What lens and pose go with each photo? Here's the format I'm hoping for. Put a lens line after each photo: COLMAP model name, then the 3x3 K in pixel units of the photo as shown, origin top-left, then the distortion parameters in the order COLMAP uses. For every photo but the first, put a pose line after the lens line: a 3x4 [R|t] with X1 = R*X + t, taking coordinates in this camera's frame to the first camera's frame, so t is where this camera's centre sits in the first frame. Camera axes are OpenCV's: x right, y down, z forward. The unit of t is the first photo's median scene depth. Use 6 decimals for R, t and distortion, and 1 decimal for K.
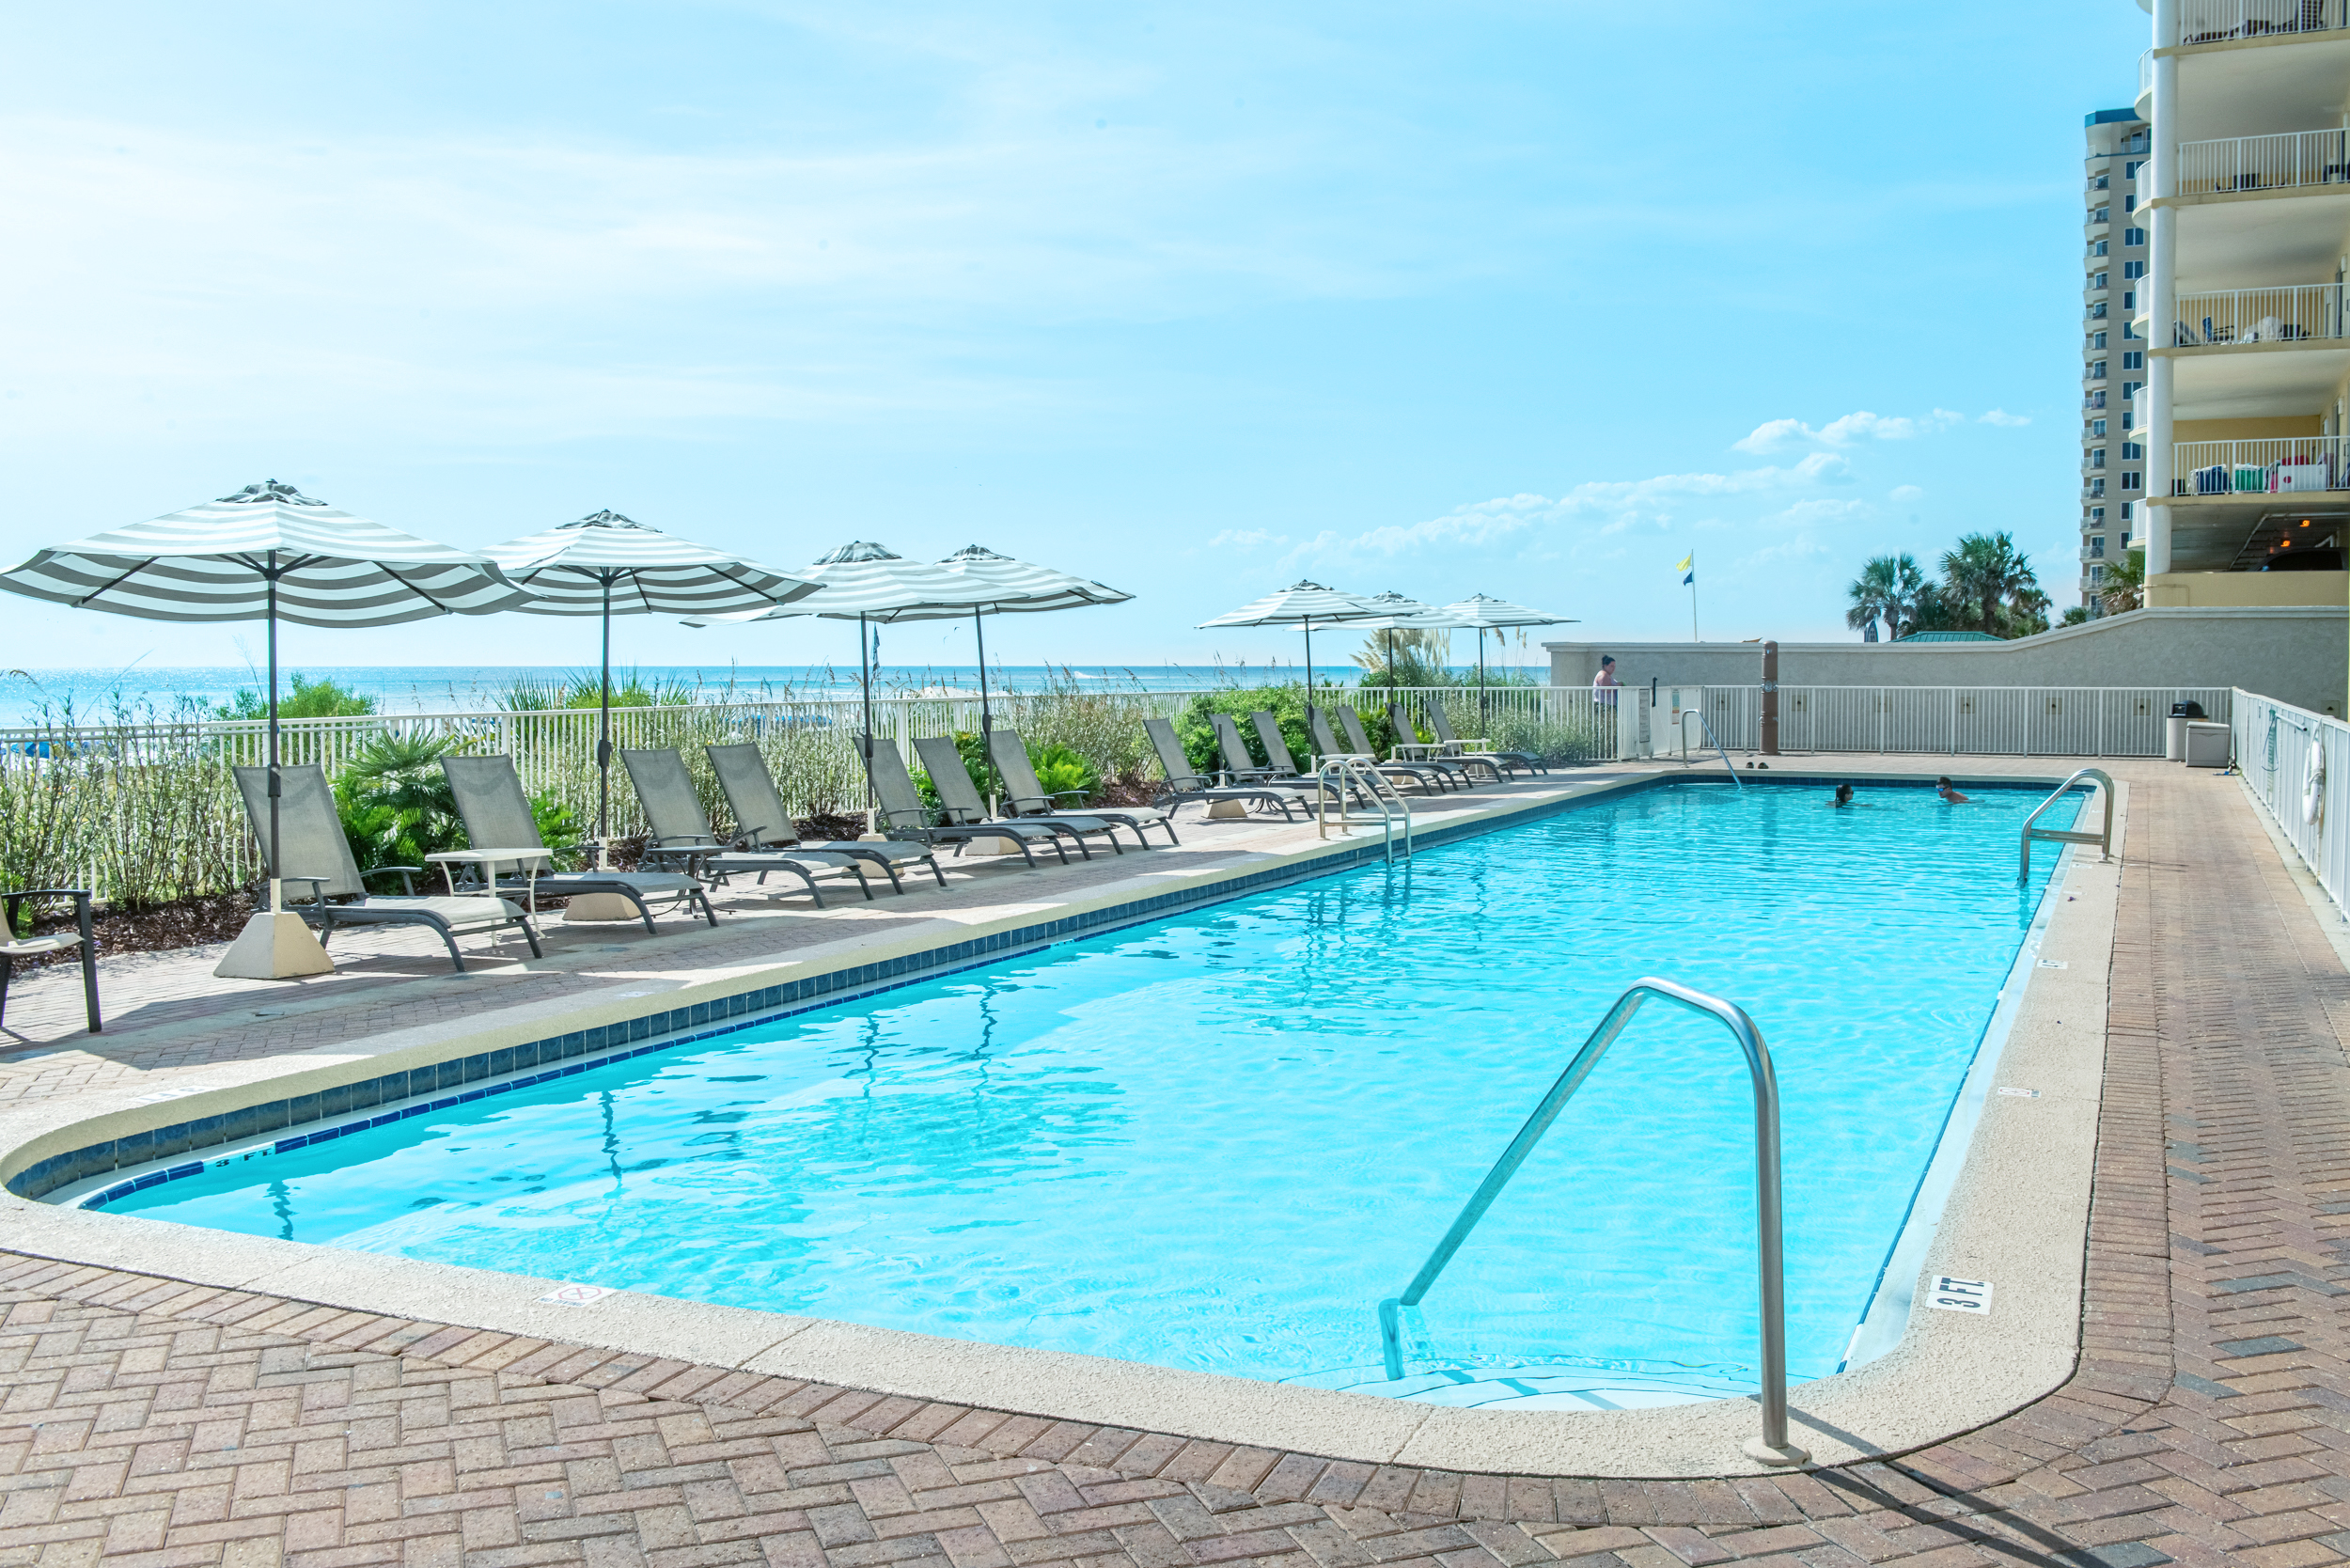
lens RADIAL K [[2234.1, 0, 1175.0], [0, 2234.1, 784.0], [0, 0, 1]] dist [-0.018644, -0.020882]
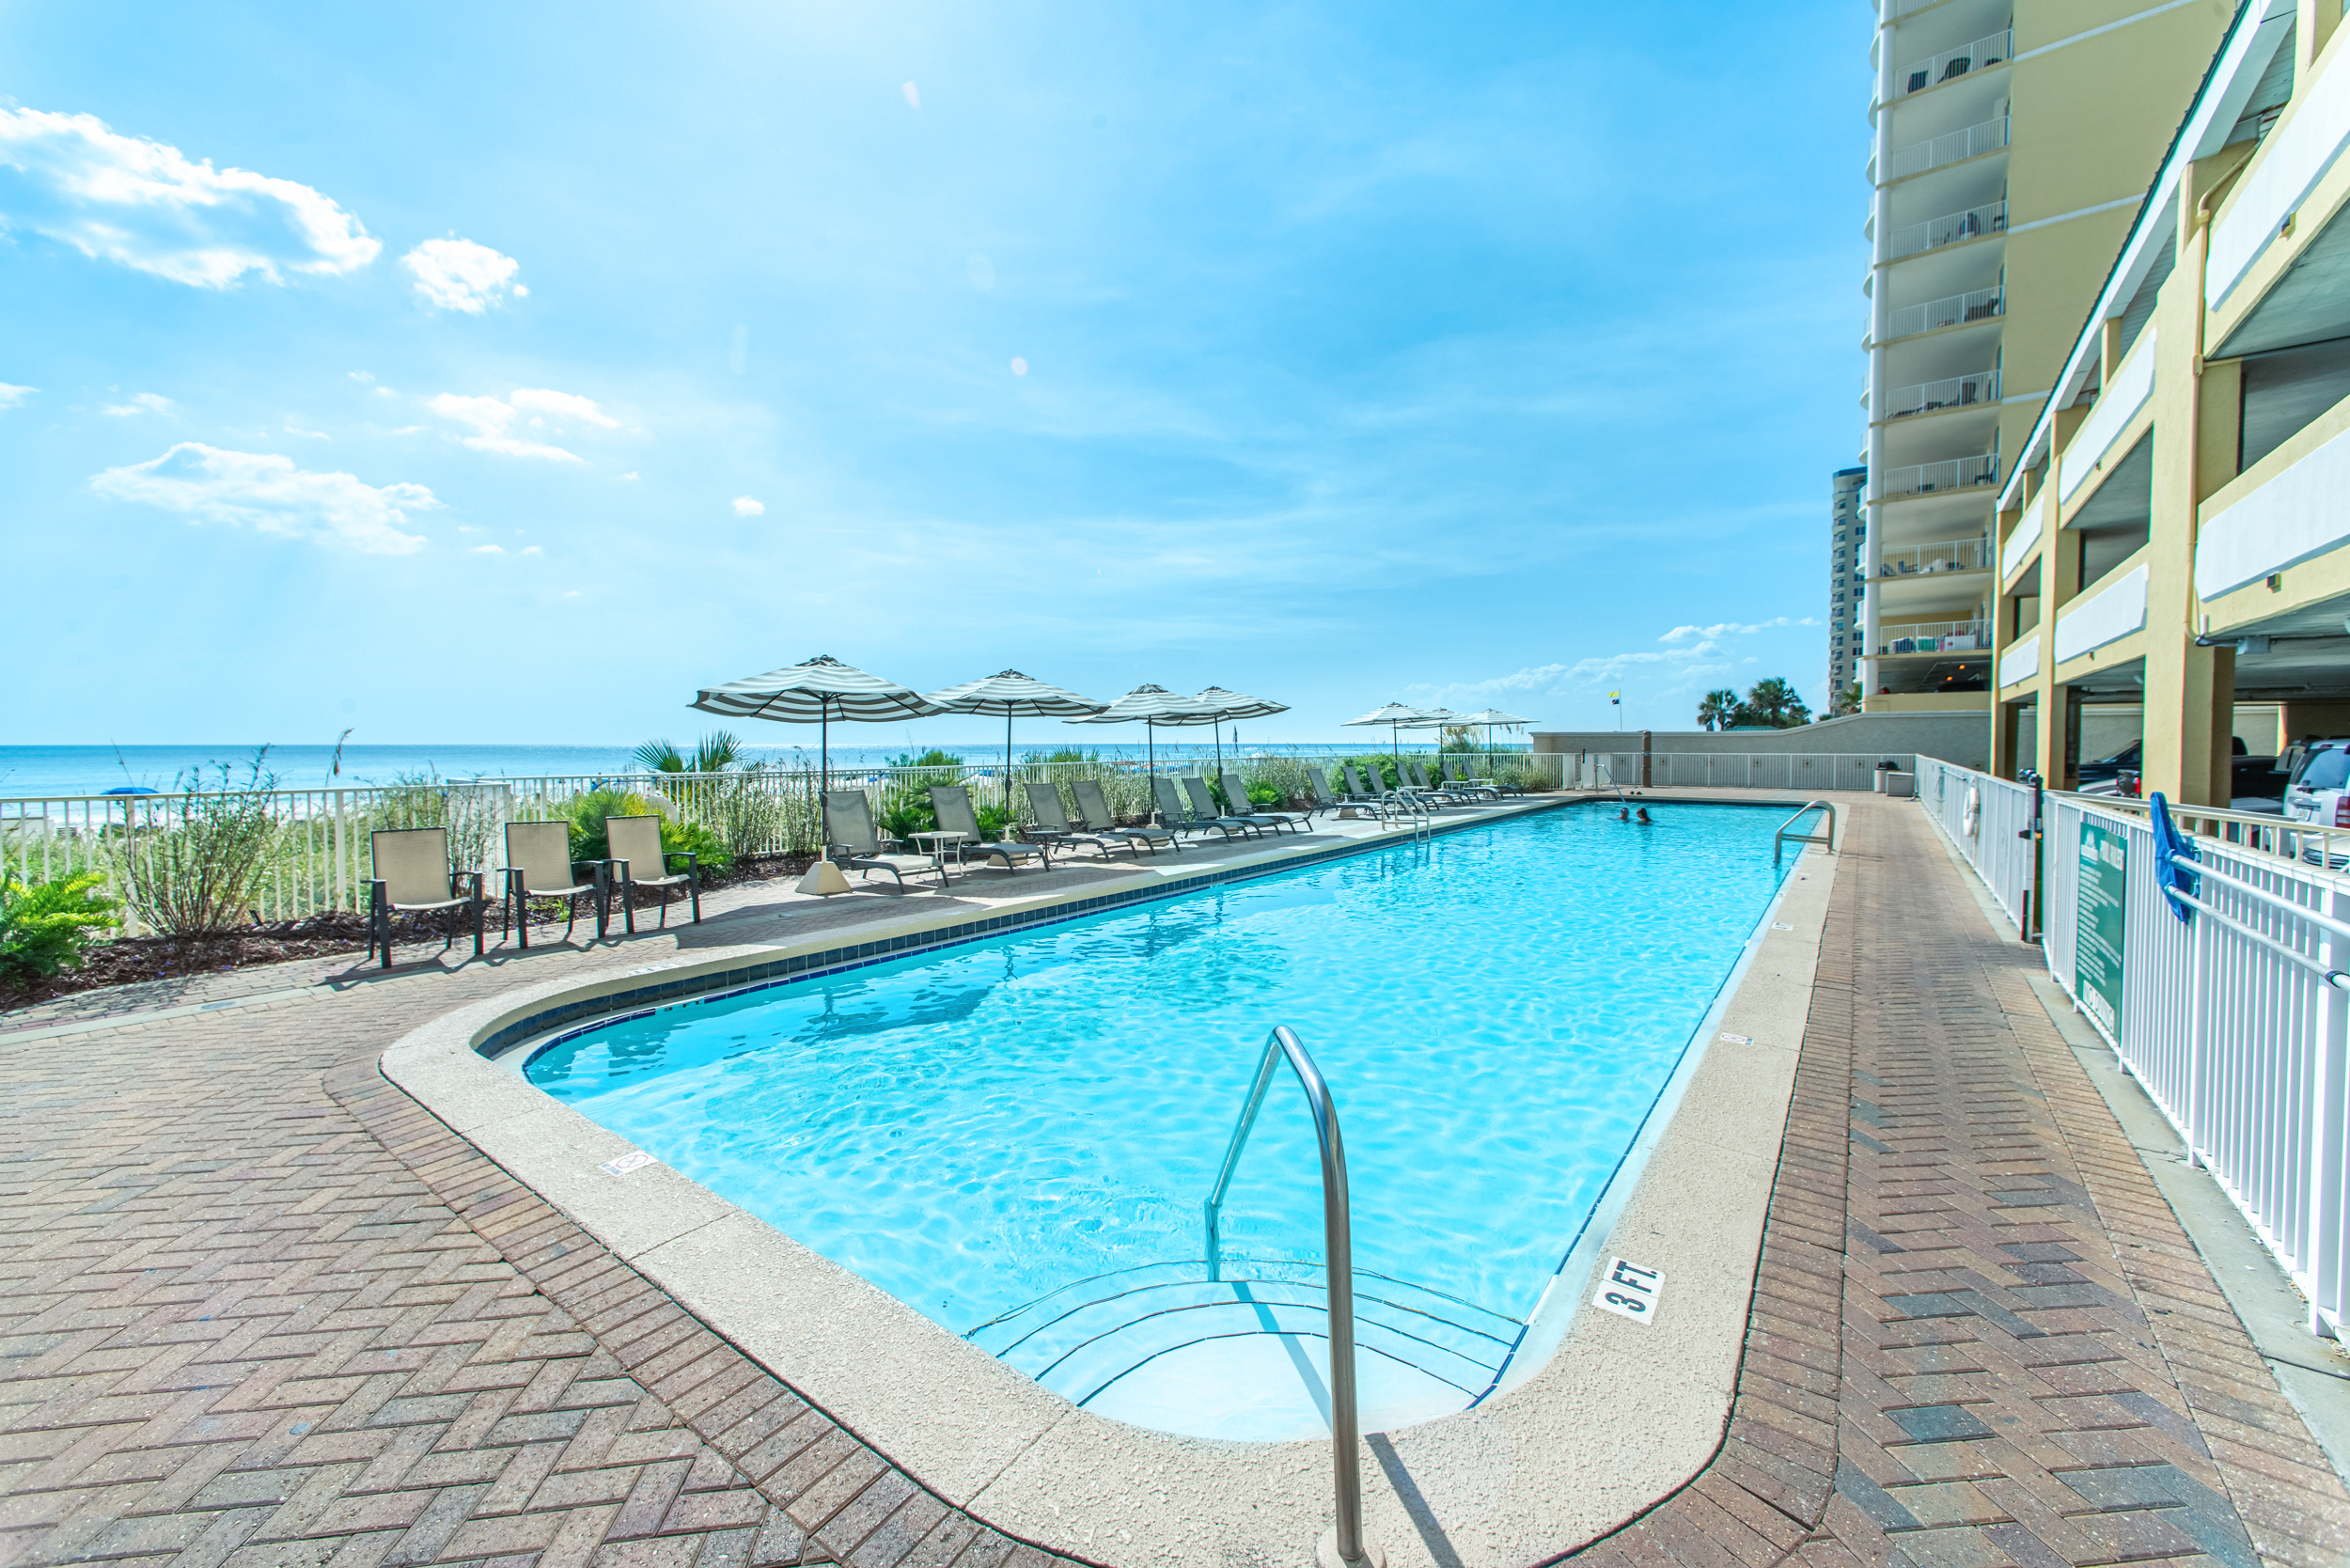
lens RADIAL K [[910.9, 0, 1171.1], [0, 910.9, 777.1], [0, 0, 1]] dist [0.003324, 0.000271]
pose [[0.971082, 0.007343, -0.238632, 0.079442], [-0.011115, 0.999834, -0.014464, -0.009444], [0.238486, 0.016698, 0.971002, 0.163116]]
